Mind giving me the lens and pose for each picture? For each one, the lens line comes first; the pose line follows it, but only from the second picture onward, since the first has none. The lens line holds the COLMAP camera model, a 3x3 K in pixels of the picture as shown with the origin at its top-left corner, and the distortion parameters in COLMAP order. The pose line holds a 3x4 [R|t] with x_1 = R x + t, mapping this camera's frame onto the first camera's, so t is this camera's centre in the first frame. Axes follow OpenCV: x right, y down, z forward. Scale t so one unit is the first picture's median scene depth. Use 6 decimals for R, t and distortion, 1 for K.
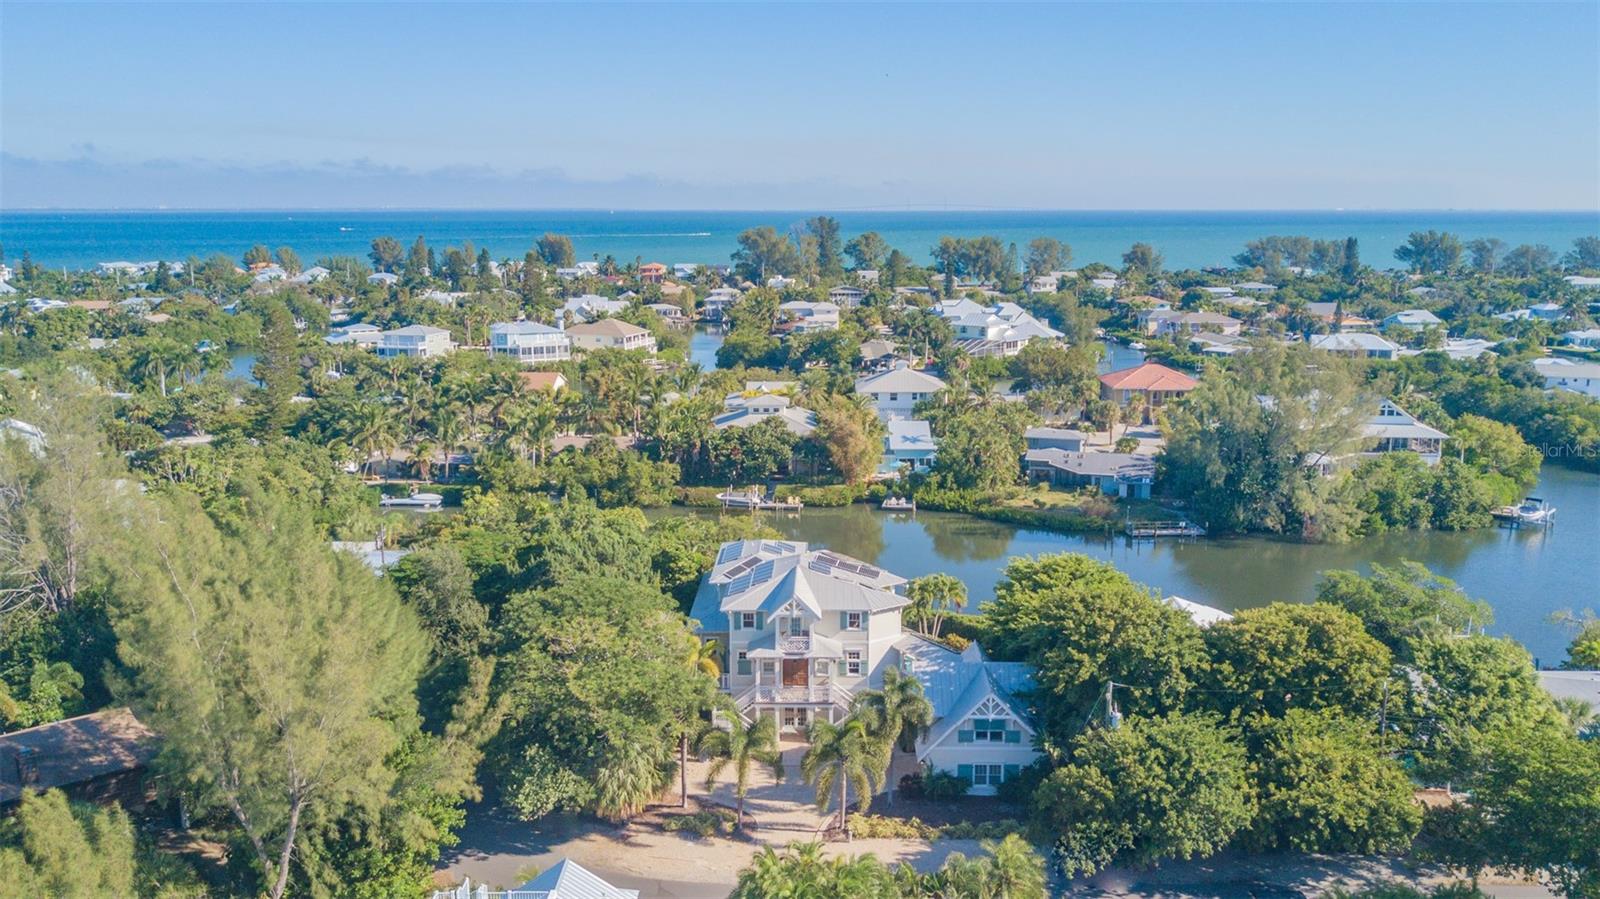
lens RADIAL K [[1316.8, 0, 830.3], [0, 1316.8, 451.1], [0, 0, 1]] dist [0.021709, -0.013901]
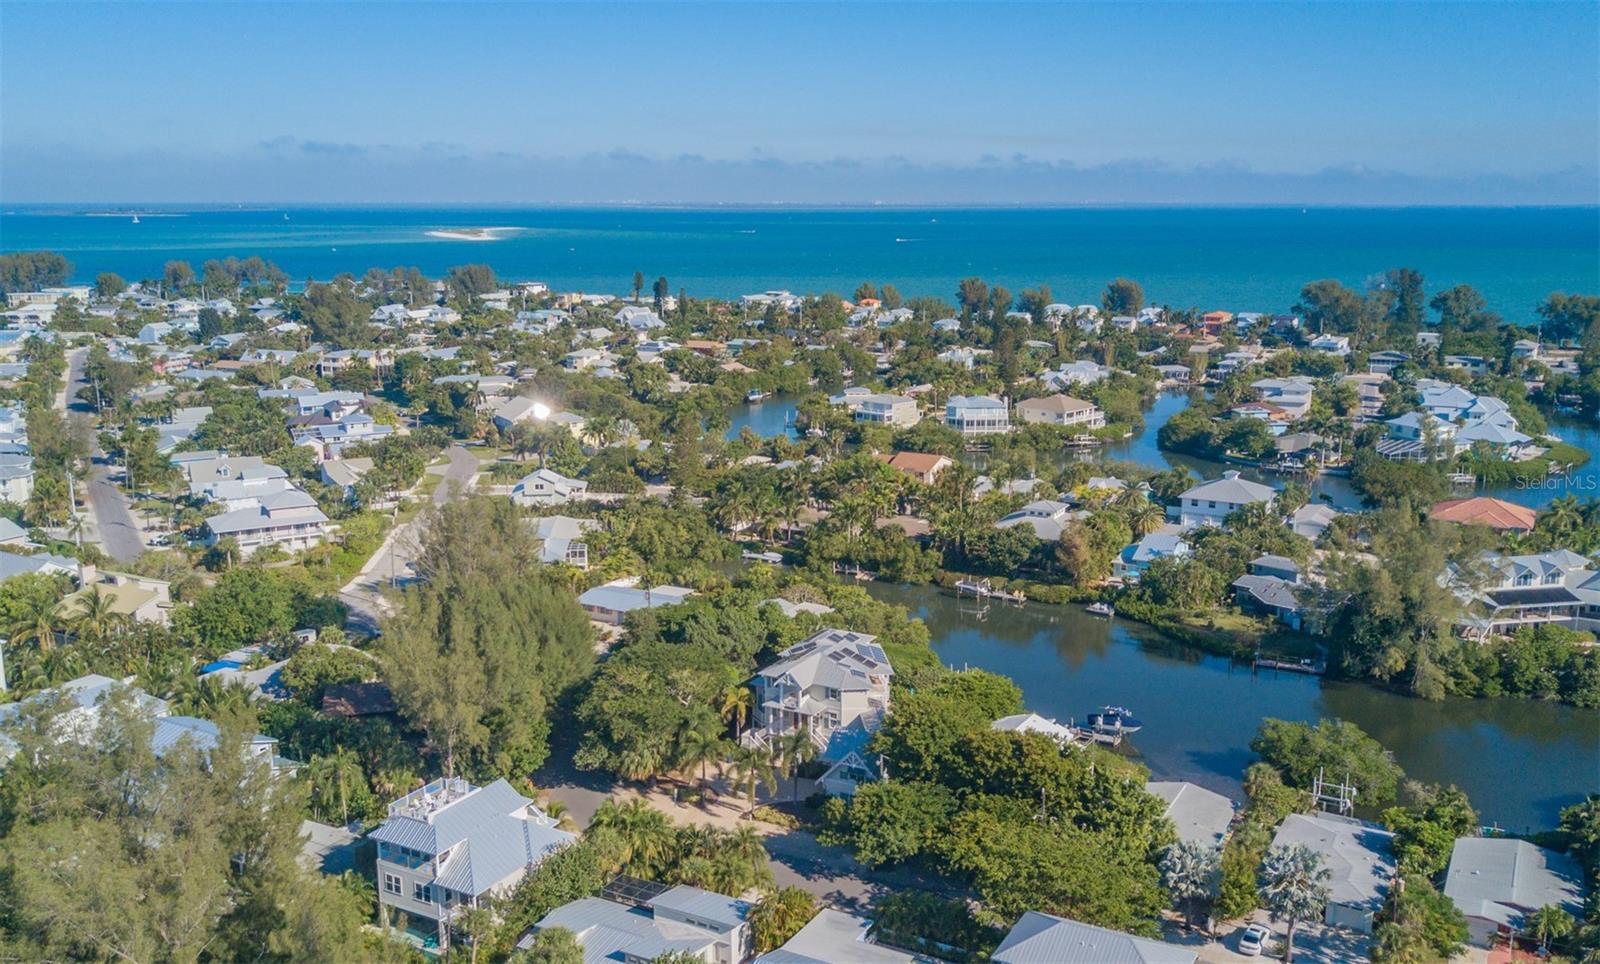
lens RADIAL K [[1419.8, 0, 829.5], [0, 1419.8, 480.4], [0, 0, 1]] dist [0.101548, -0.294411]
pose [[0.876656, 0.093648, -0.471916, 0.441754], [-0.086957, 0.995560, 0.036026, -0.102850], [0.473195, 0.009454, 0.880907, -0.274822]]
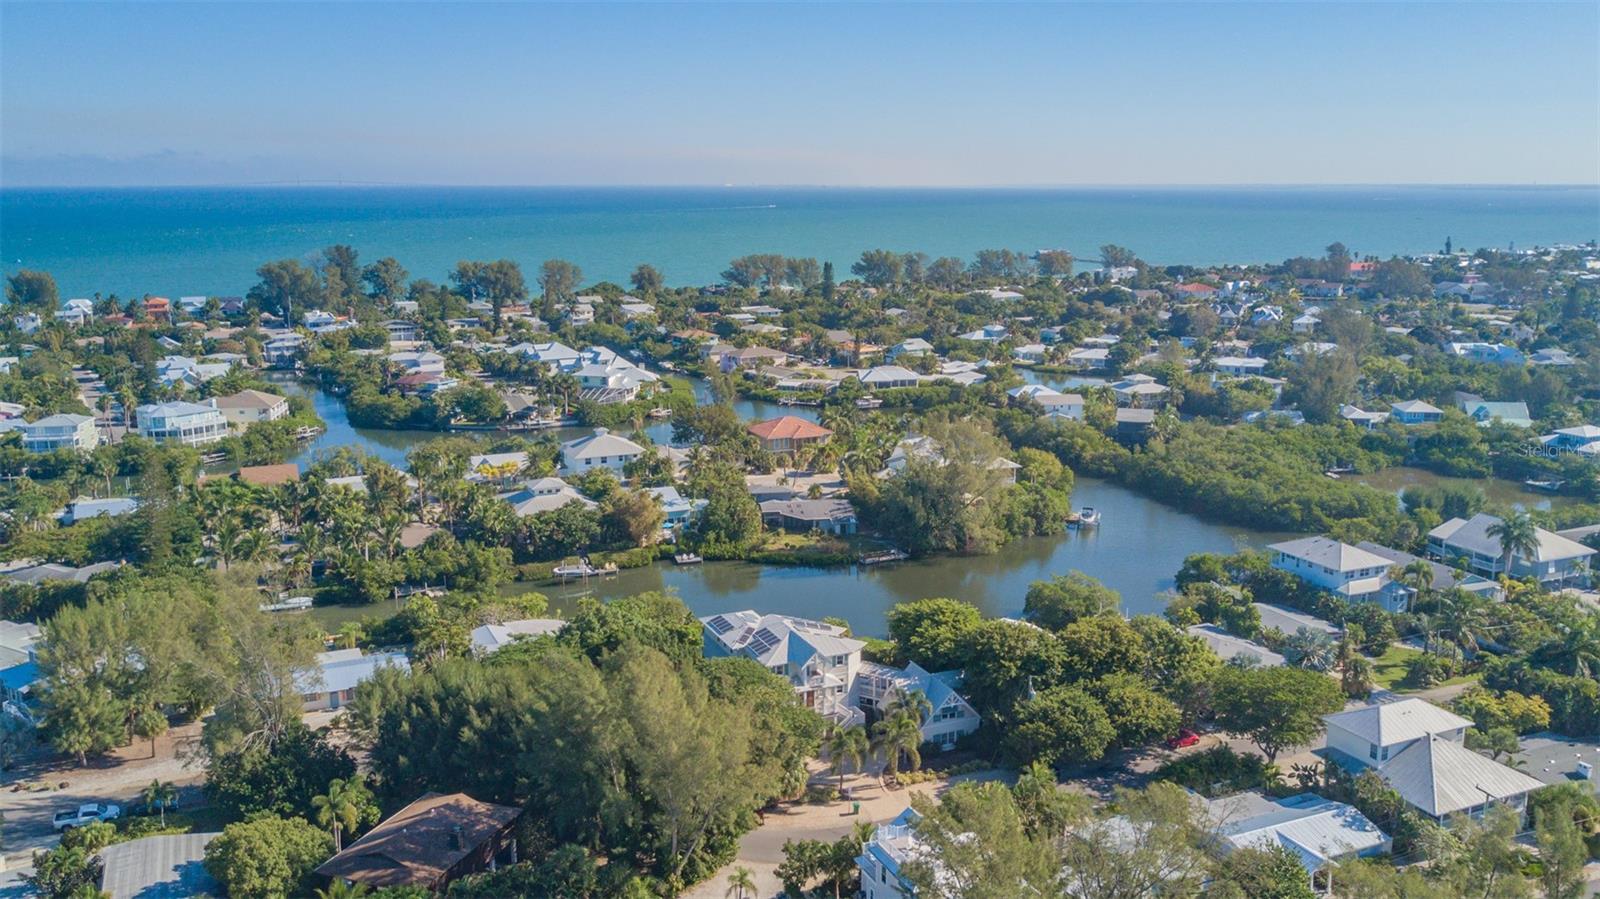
lens RADIAL K [[1321.0, 0, 819.9], [0, 1321.0, 452.4], [0, 0, 1]] dist [0.091357, -0.225124]
pose [[0.906325, -0.085239, 0.413895, -0.369170], [0.076360, 0.996357, 0.037985, -0.106564], [-0.415625, -0.002822, 0.909532, -0.264669]]
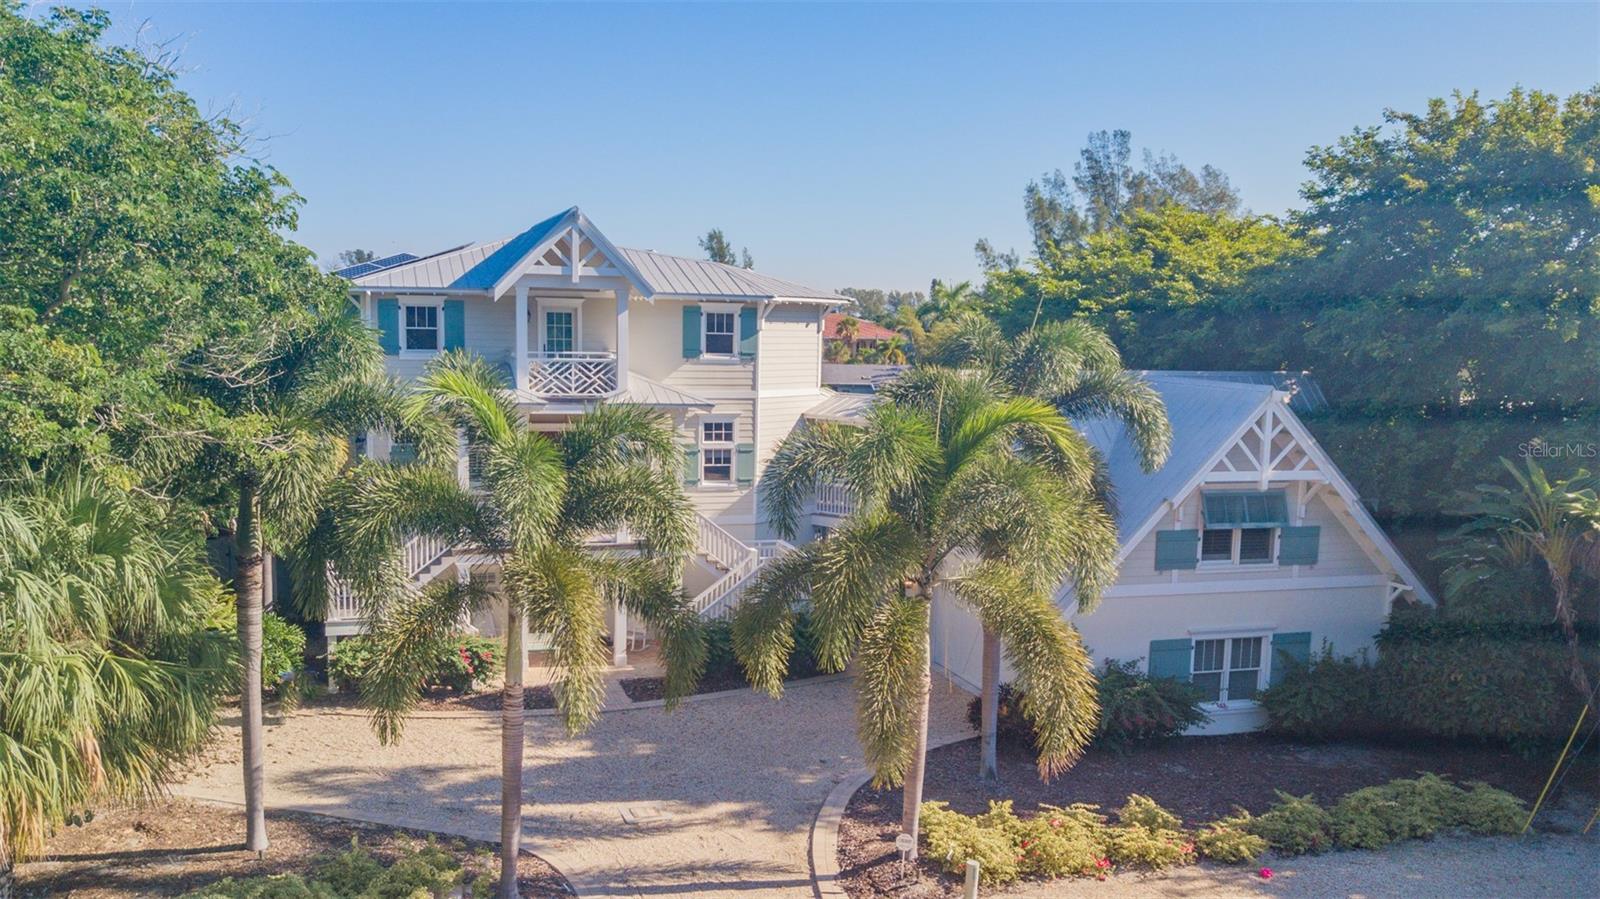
lens RADIAL K [[1316.4, 0, 749.6], [0, 1316.4, 522.9], [0, 0, 1]] dist [0.060793, -0.214319]
pose [[0.958124, -0.025101, 0.285251, -0.045226], [0.033743, 0.999107, -0.025422, 0.108092], [-0.284358, 0.033983, 0.958116, 0.363137]]
